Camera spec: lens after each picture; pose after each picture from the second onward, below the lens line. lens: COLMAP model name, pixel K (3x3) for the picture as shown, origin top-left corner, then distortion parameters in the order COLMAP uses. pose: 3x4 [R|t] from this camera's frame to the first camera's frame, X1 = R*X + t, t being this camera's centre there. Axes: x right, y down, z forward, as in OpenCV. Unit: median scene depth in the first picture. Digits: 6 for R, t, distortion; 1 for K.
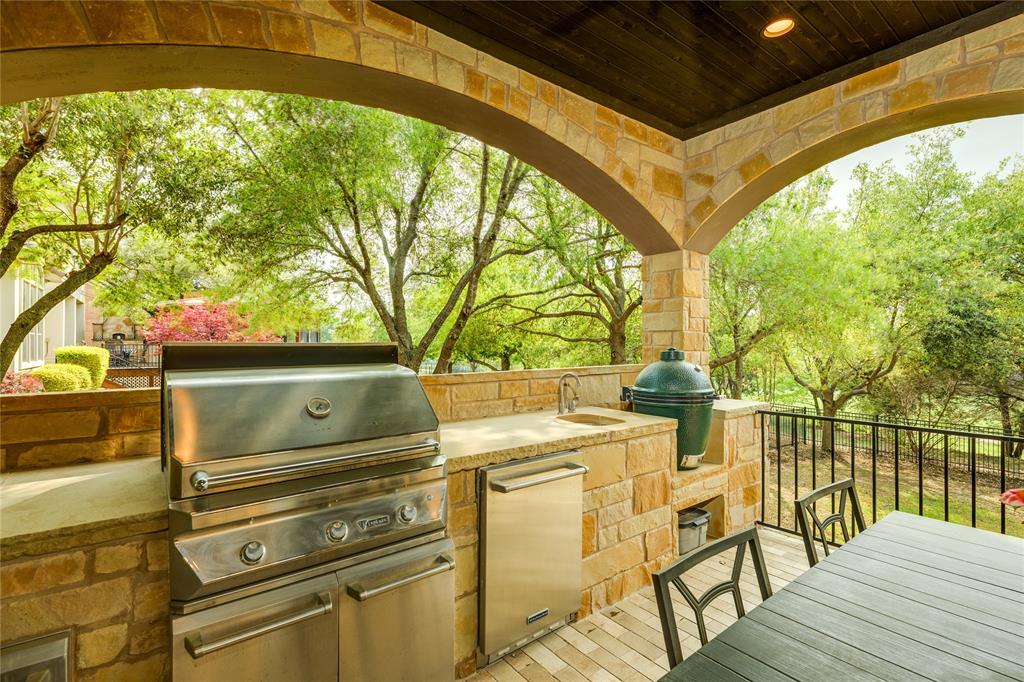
lens RADIAL K [[460.5, 0, 501.4], [0, 460.5, 342.5], [0, 0, 1]] dist [-0.005414, -0.000352]
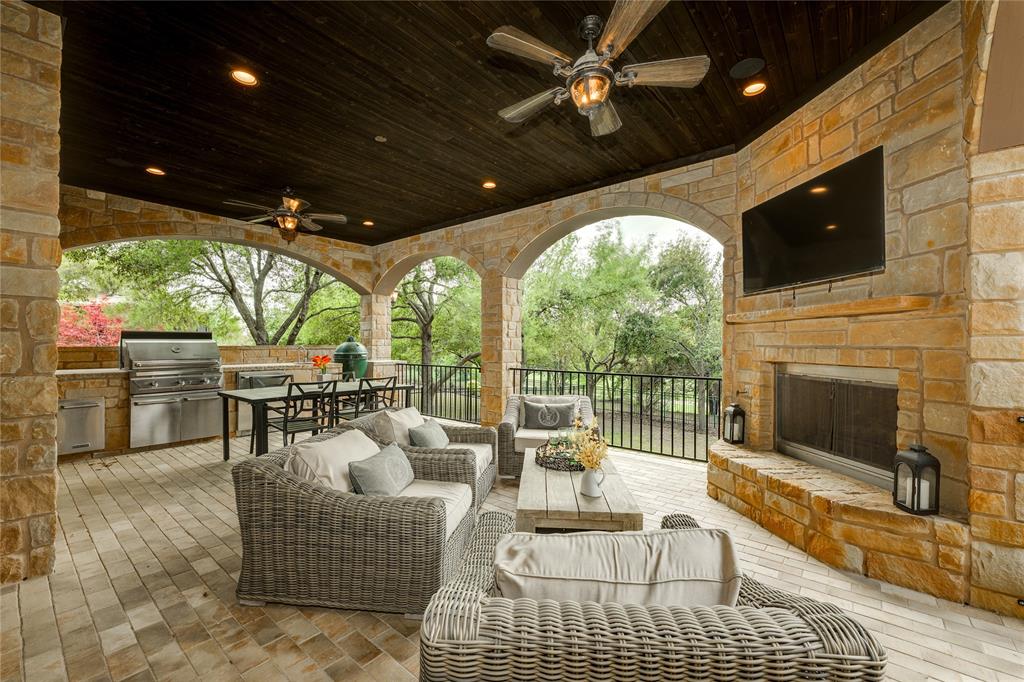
lens RADIAL K [[421.4, 0, 513.9], [0, 421.4, 341.9], [0, 0, 1]] dist [0.002764, -0.000678]
pose [[0.972355, 0.004592, 0.233462, 0.586566], [-0.004090, 0.999988, -0.002637, 0.035519], [-0.233472, 0.001609, 0.972362, -1.178045]]
